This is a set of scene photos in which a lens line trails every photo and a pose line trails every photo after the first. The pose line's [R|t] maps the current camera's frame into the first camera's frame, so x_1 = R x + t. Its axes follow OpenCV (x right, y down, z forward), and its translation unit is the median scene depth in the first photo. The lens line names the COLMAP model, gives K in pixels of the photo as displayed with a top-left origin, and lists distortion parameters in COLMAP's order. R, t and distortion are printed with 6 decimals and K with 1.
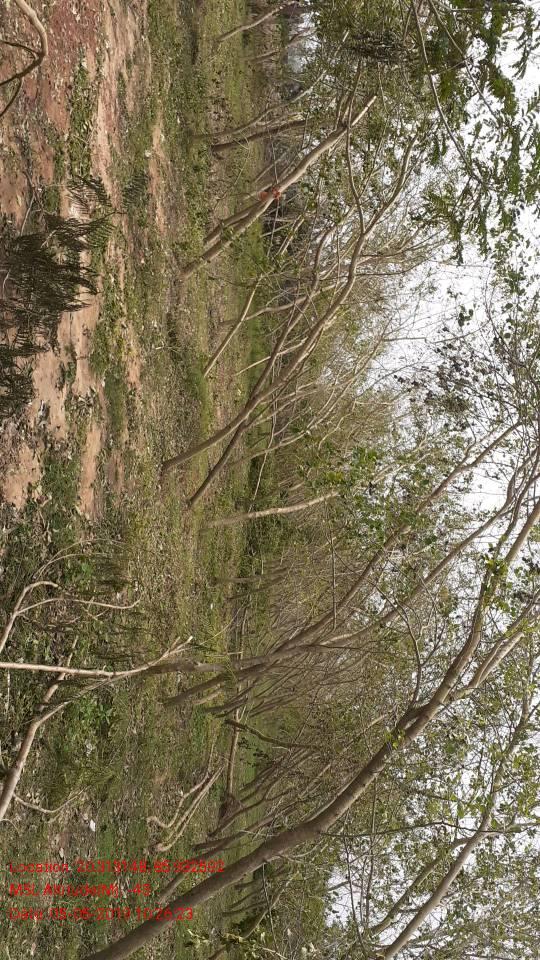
lens RADIAL K [[701.8, 0, 269.0], [0, 701.8, 480.5], [0, 0, 1]] dist [0.006854, -0.000214]
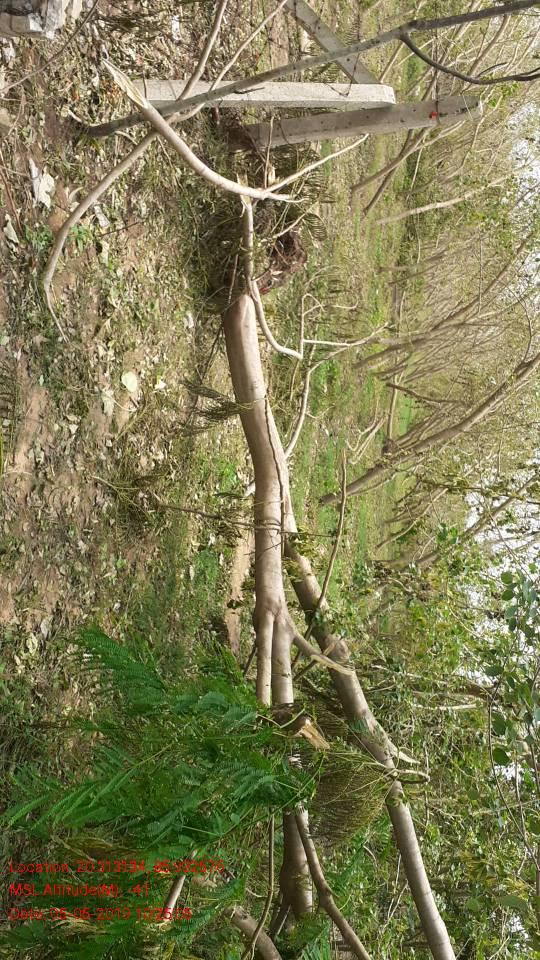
lens RADIAL K [[701.8, 0, 270.1], [0, 701.8, 481.1], [0, 0, 1]] dist [0.006854, -0.000214]
pose [[0.979707, 0.017711, -0.199652, -0.015461], [0.071756, 0.899076, 0.431872, -0.061623], [0.187151, -0.437435, 0.879560, -0.234320]]
